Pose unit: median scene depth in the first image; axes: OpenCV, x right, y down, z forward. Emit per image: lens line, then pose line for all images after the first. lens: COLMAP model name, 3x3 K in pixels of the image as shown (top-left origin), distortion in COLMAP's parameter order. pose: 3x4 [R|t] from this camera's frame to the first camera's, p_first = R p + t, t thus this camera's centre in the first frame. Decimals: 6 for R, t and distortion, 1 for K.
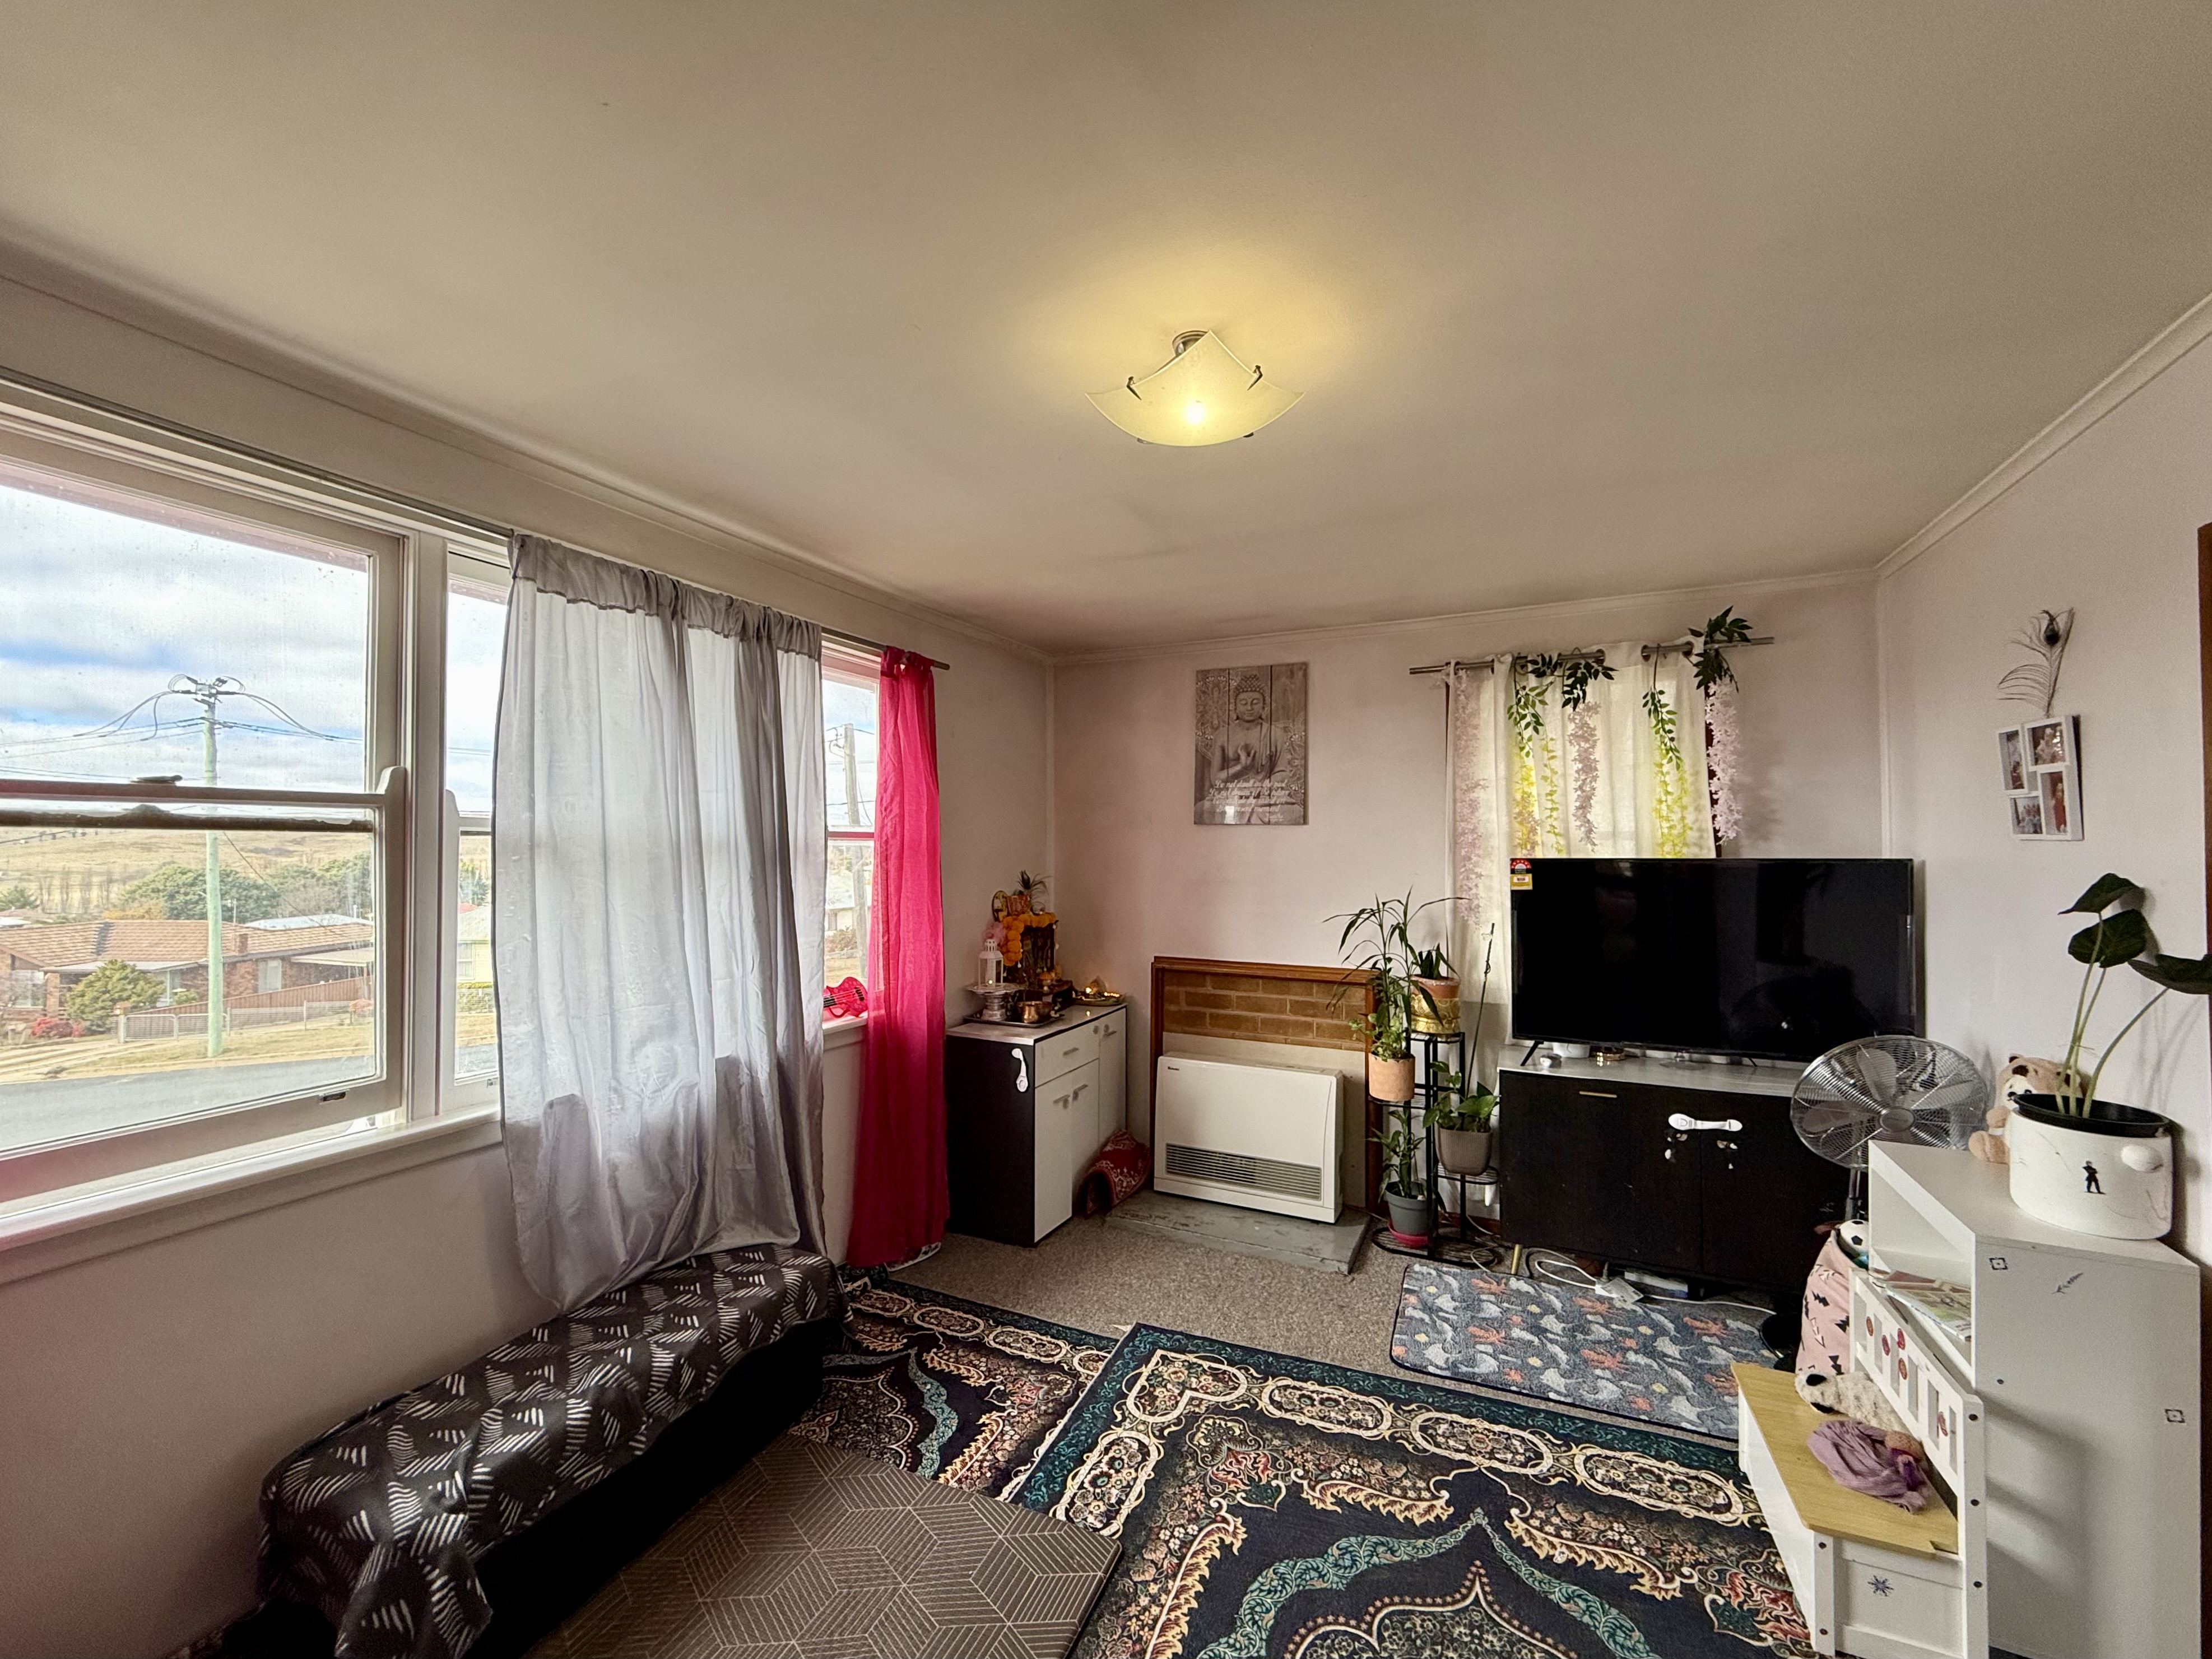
lens RADIAL K [[887.8, 0, 1102.0], [0, 887.8, 832.9], [0, 0, 1]] dist [0.001427, 0.000439]
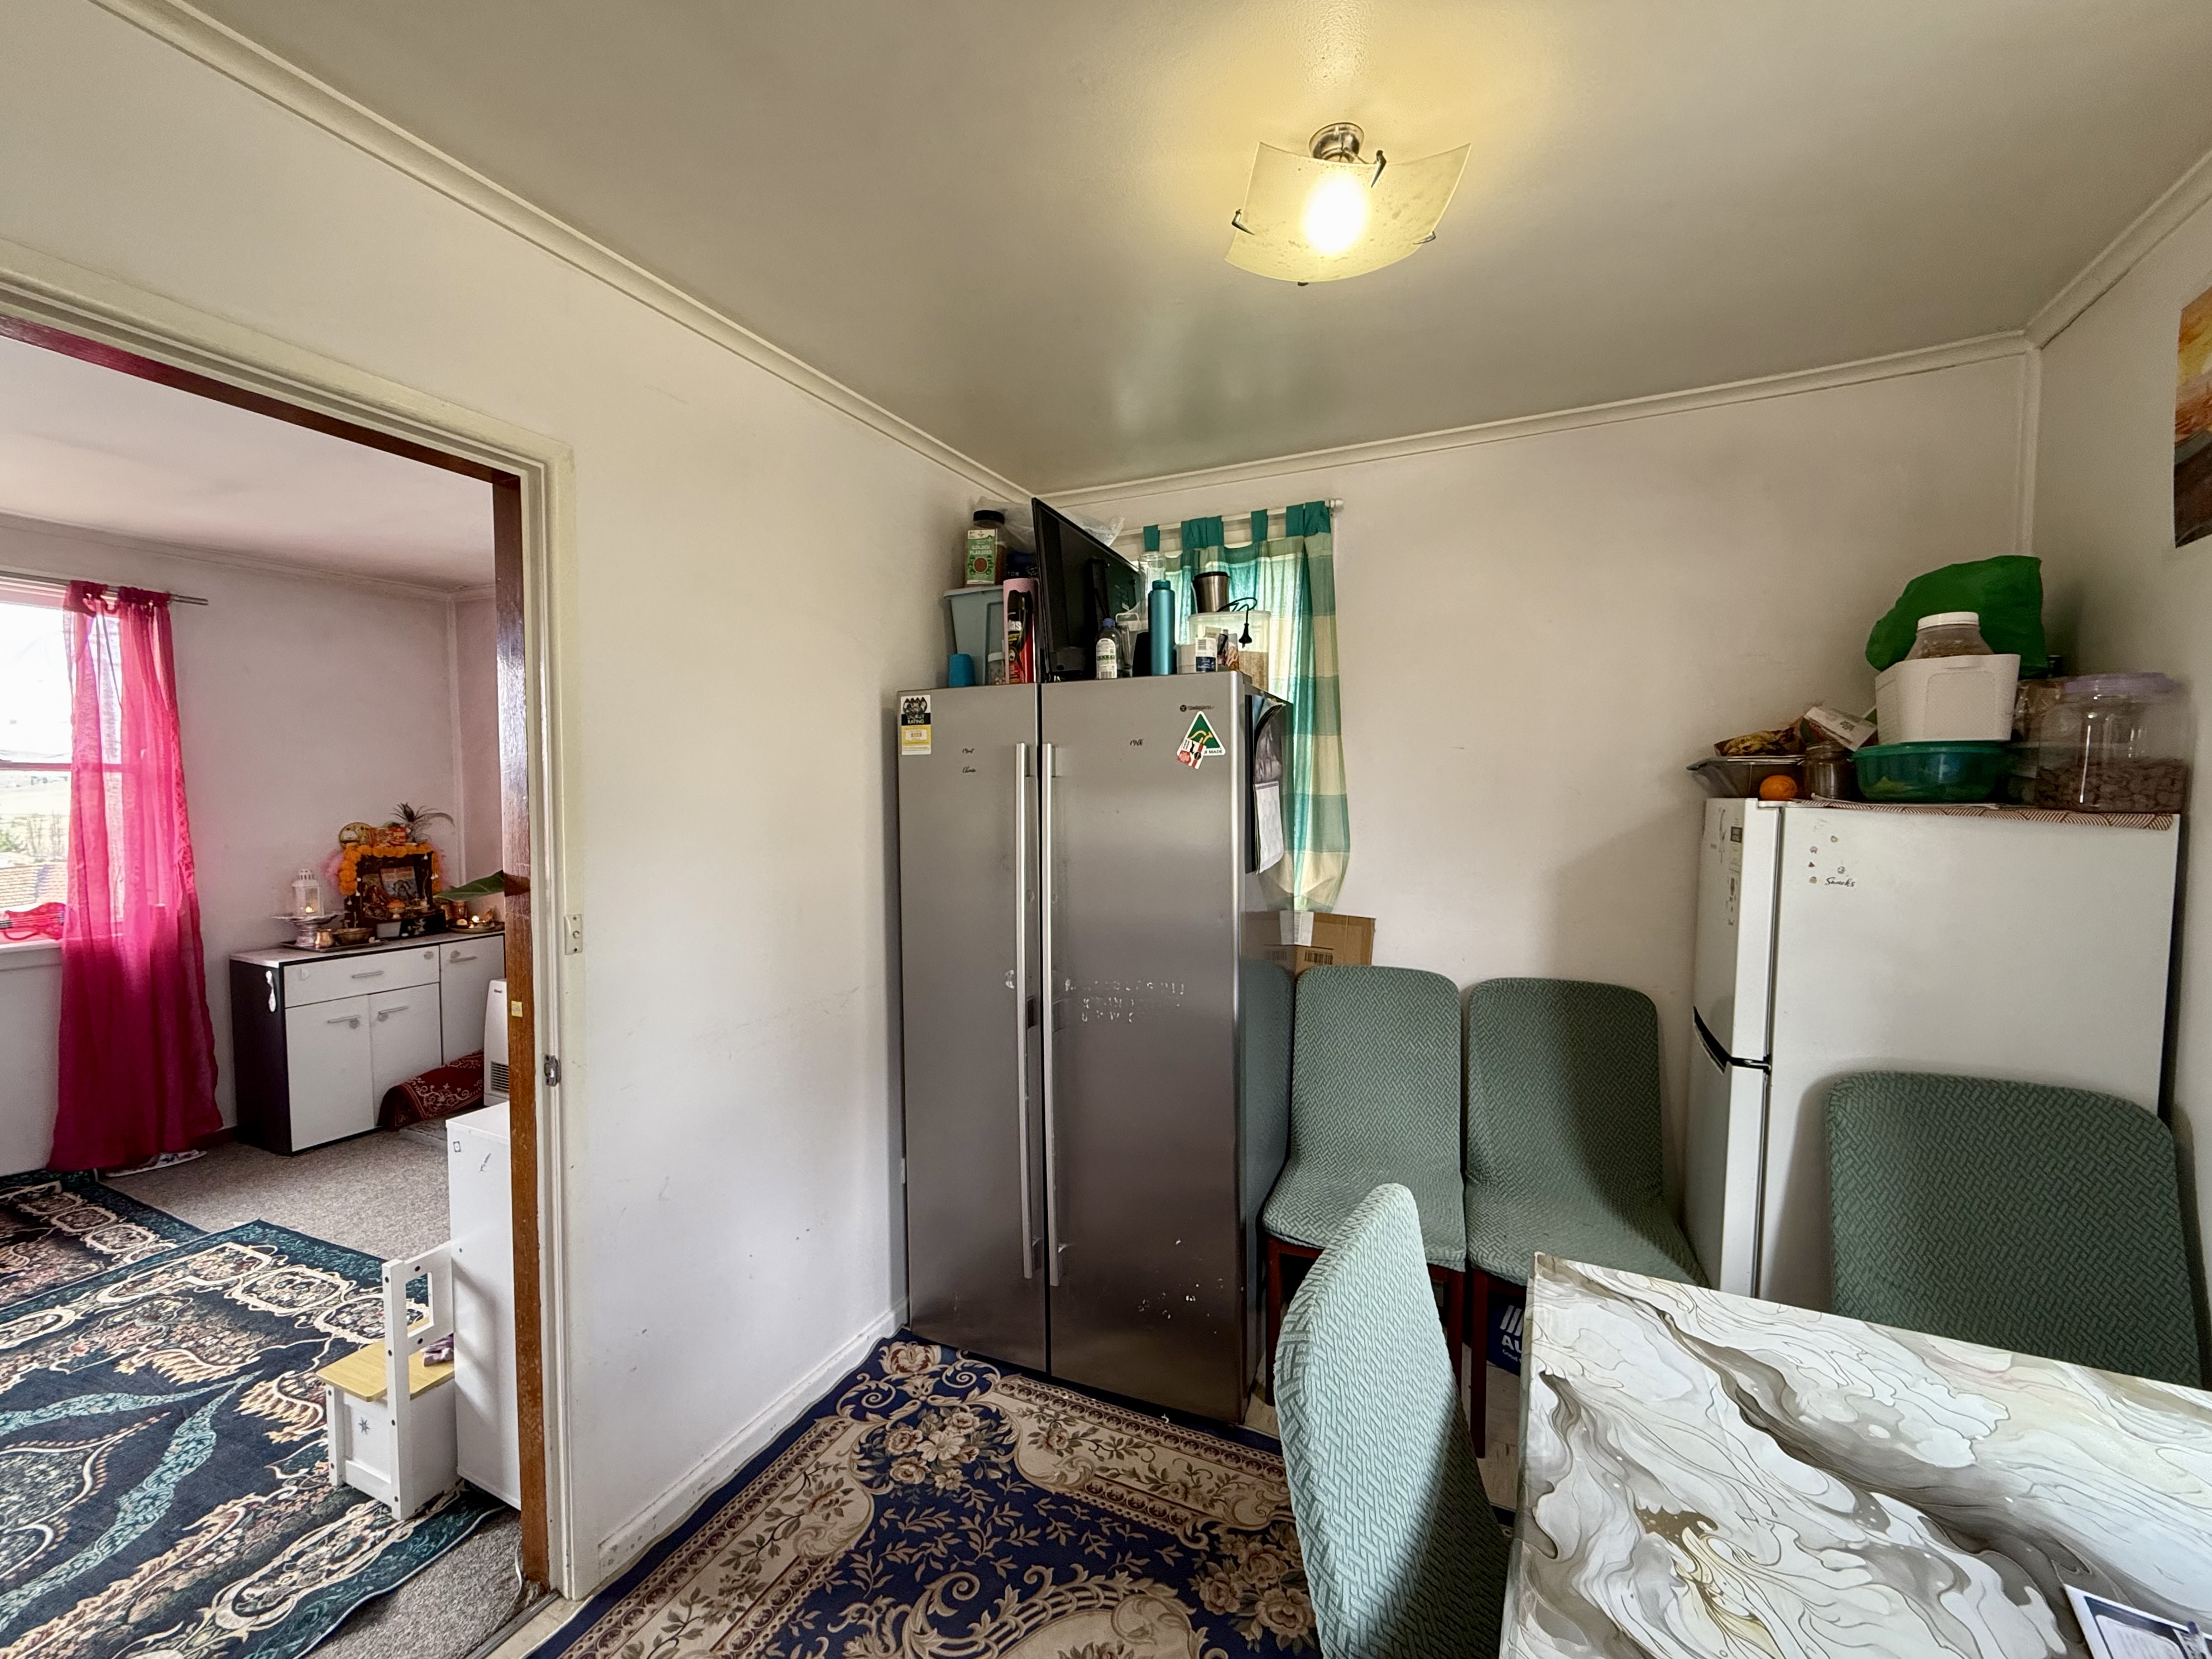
lens RADIAL K [[887.9, 0, 1110.2], [0, 887.9, 833.8], [0, 0, 1]] dist [0.001427, 0.000439]
pose [[0.999999, 0.001230, 0.001010, 1.110381], [-0.001290, 0.998110, 0.061441, 0.019576], [-0.000932, -0.061443, 0.998110, -0.046008]]
